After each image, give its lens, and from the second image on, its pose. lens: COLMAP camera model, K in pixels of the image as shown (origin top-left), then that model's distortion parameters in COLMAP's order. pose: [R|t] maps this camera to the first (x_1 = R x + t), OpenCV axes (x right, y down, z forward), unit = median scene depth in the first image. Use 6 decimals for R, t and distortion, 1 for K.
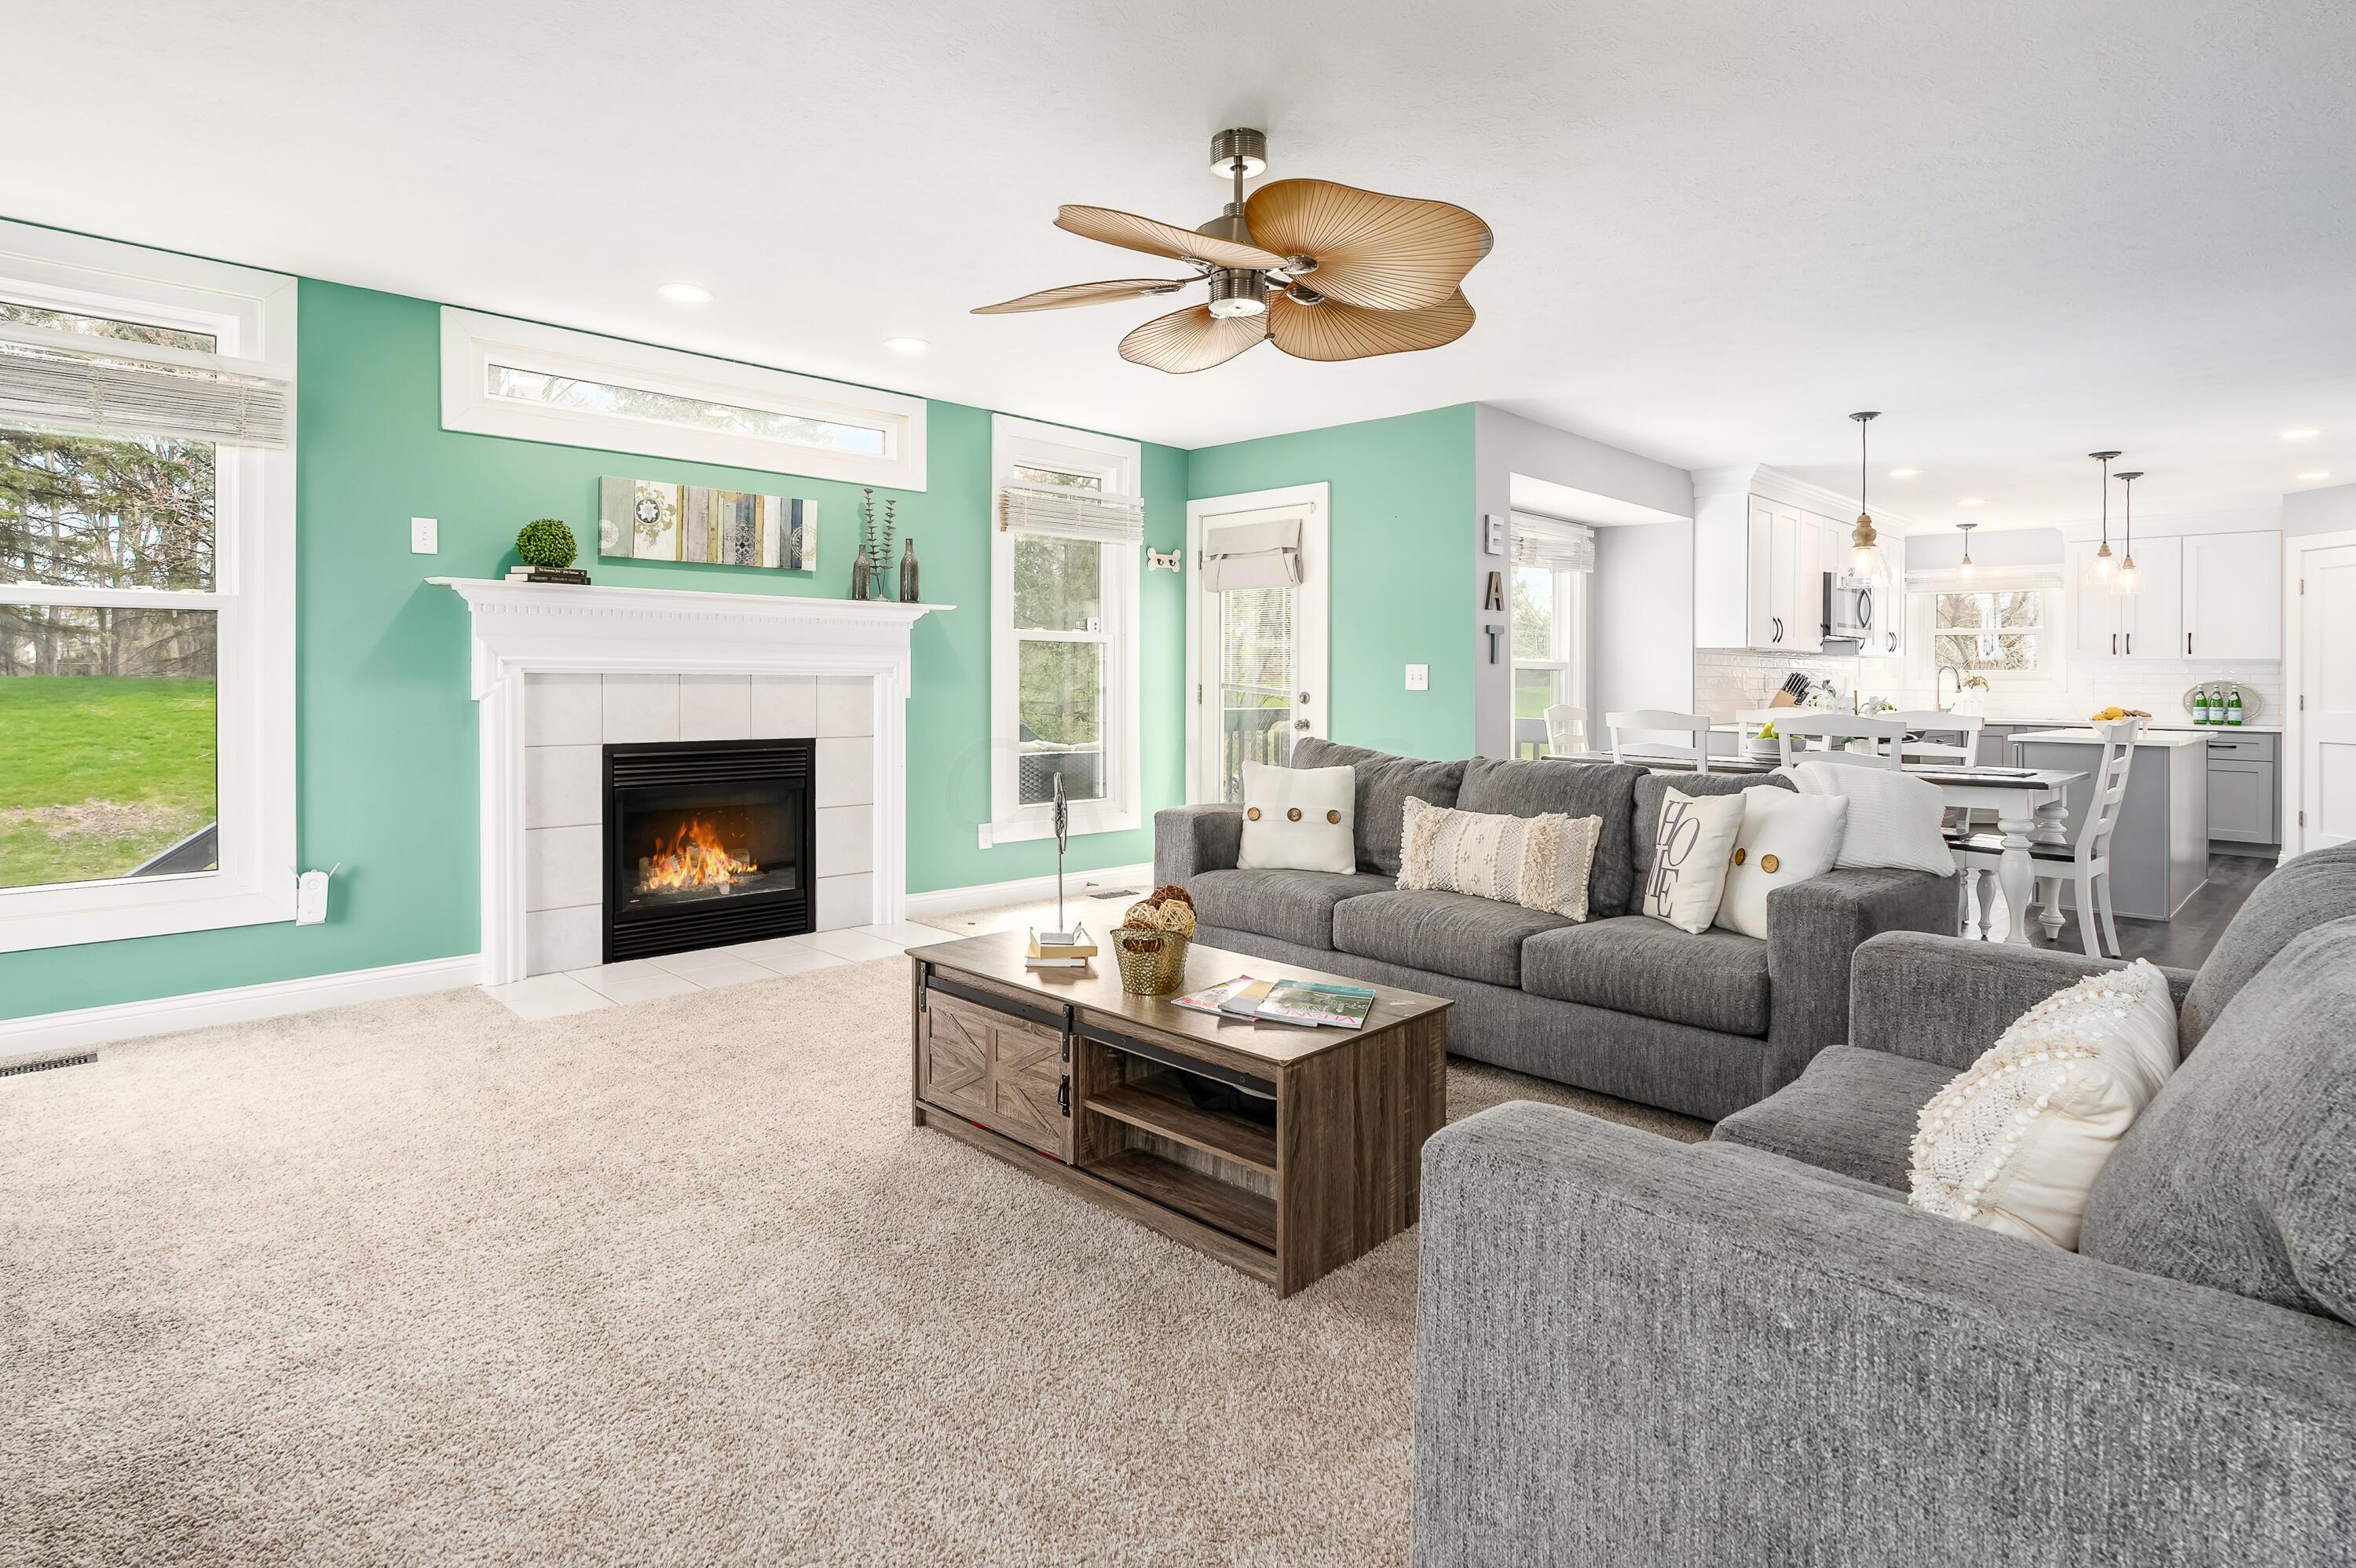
lens RADIAL K [[1226.0, 0, 1148.7], [0, 1226.0, 658.3], [0, 0, 1]] dist [0.002313, 0.000367]
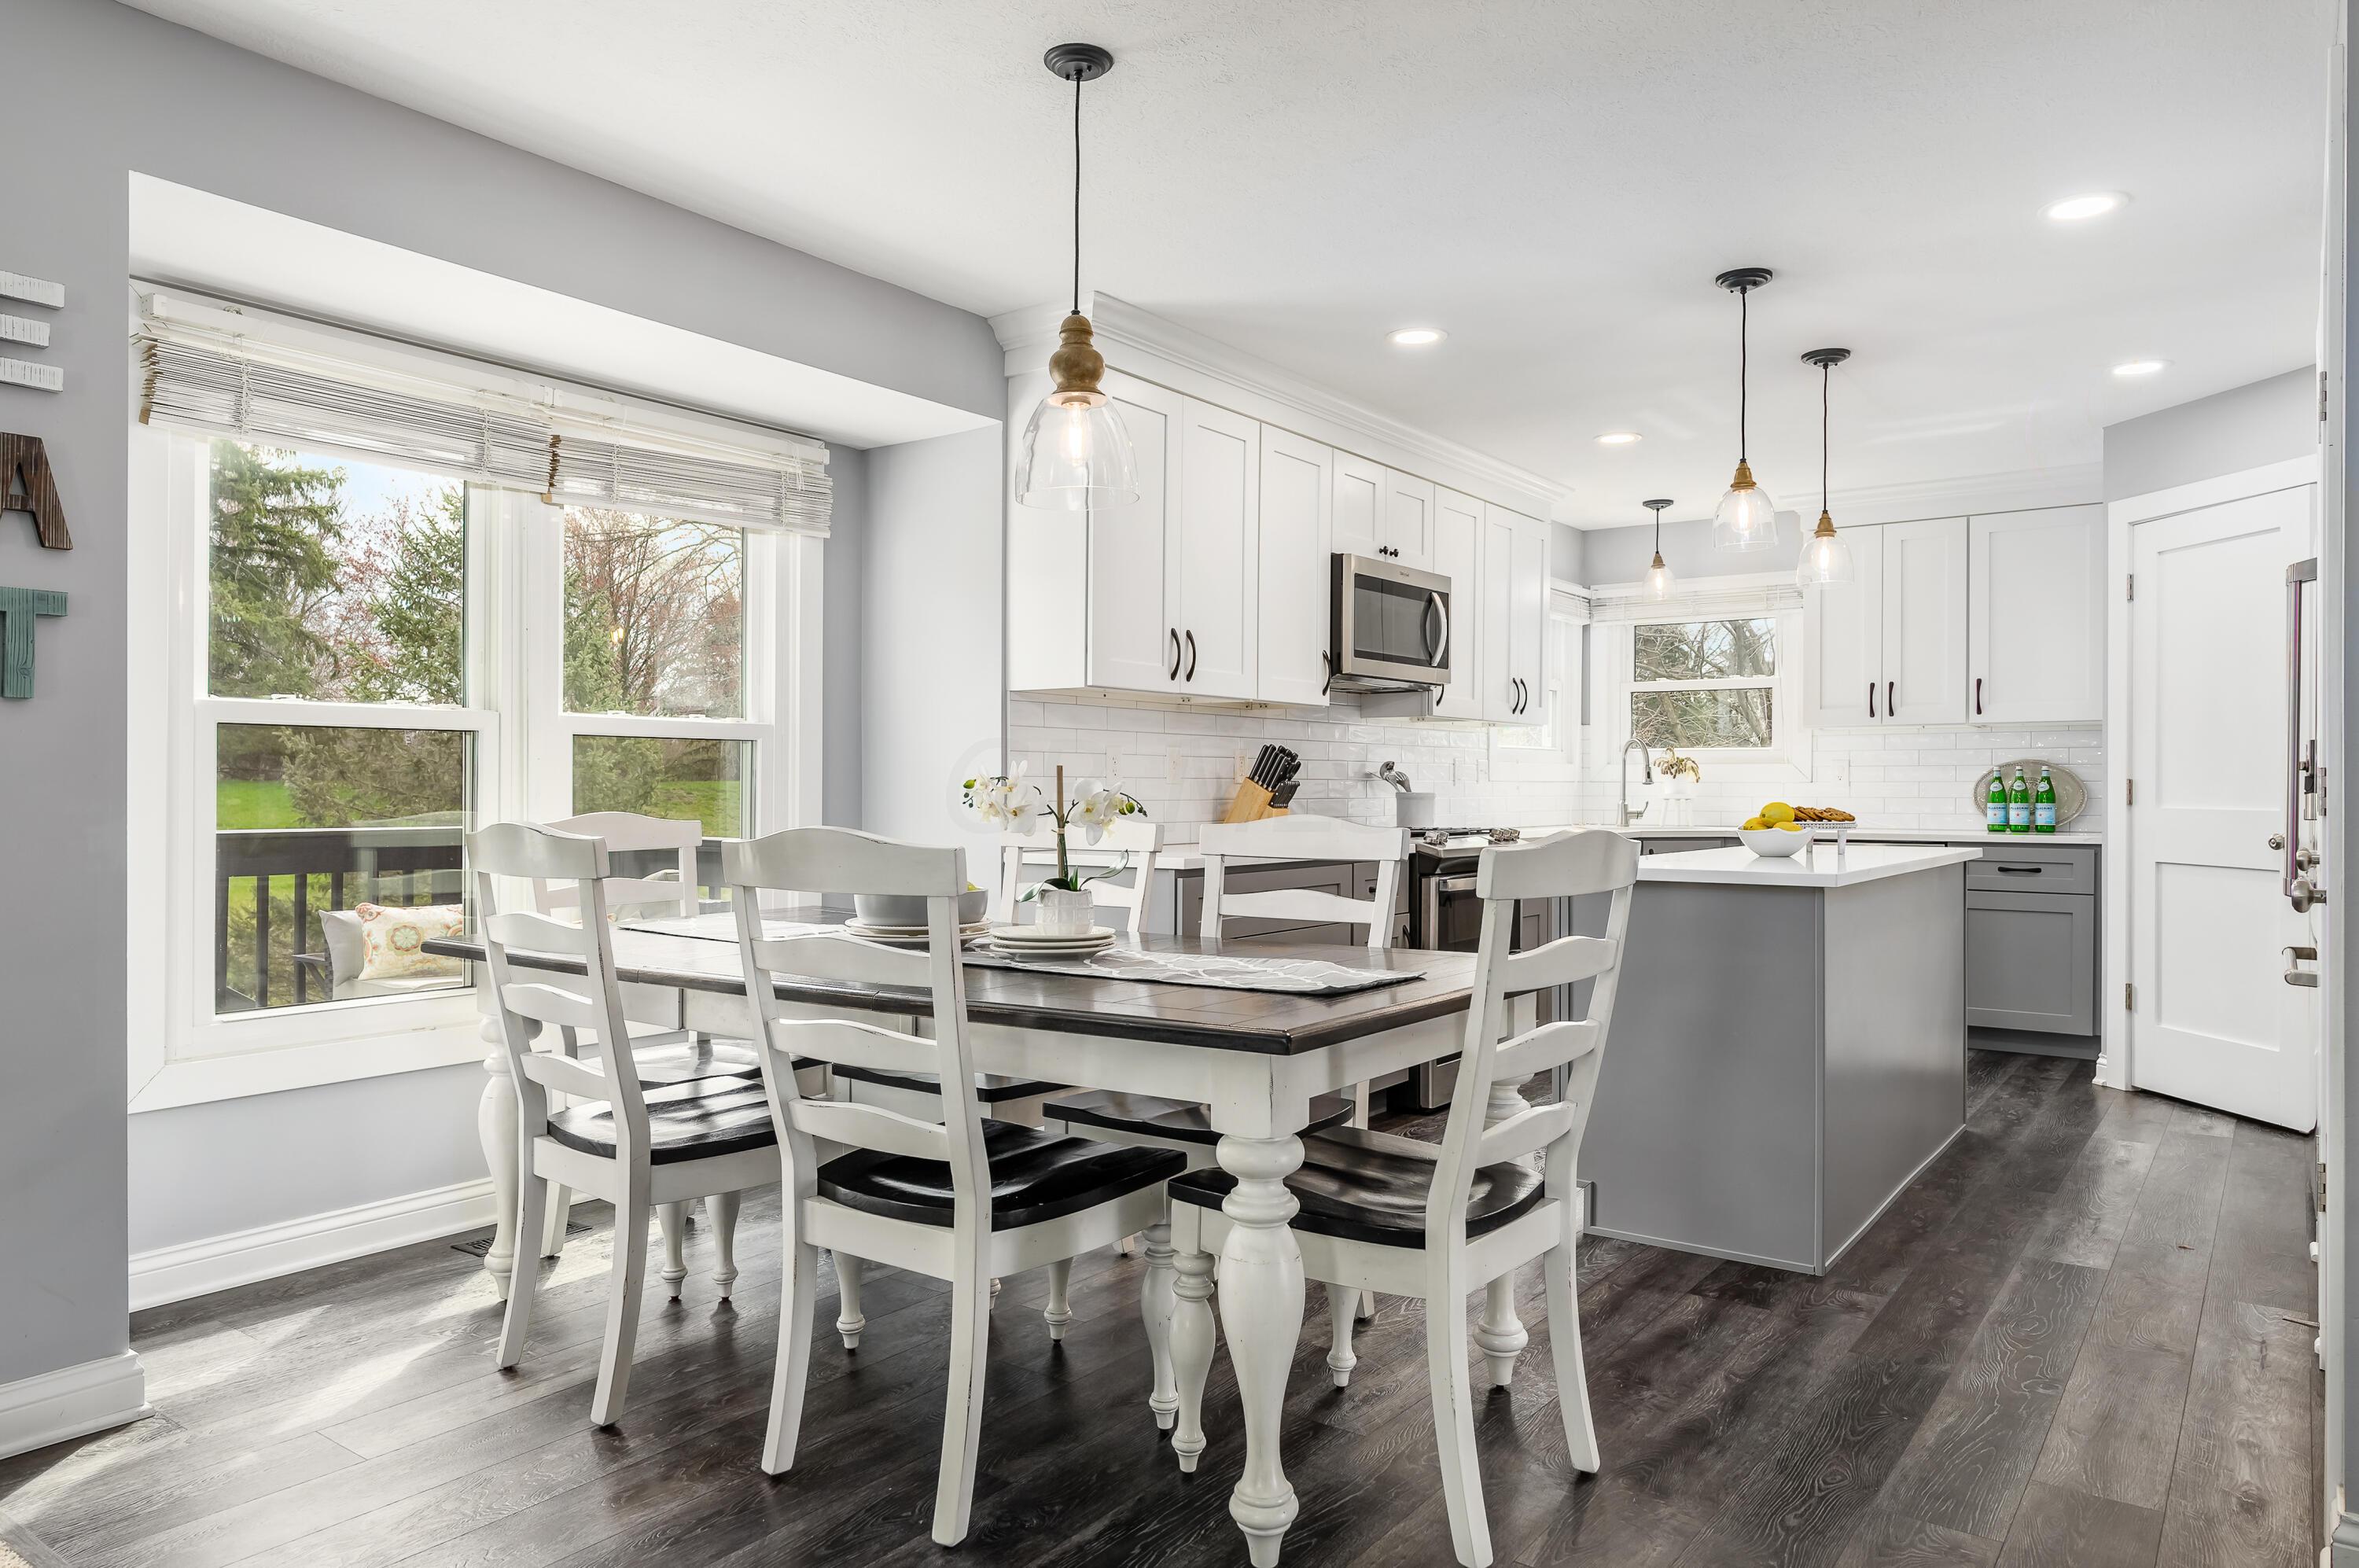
lens RADIAL K [[1536.3, 0, 1182.0], [0, 1536.3, 784.6], [0, 0, 1]] dist [-0.000318, 0.000165]
pose [[0.986451, -0.009934, 0.163755, 0.996642], [0.007588, 0.999860, 0.014942, 0.047752], [-0.163881, -0.013497, 0.986388, 0.951079]]
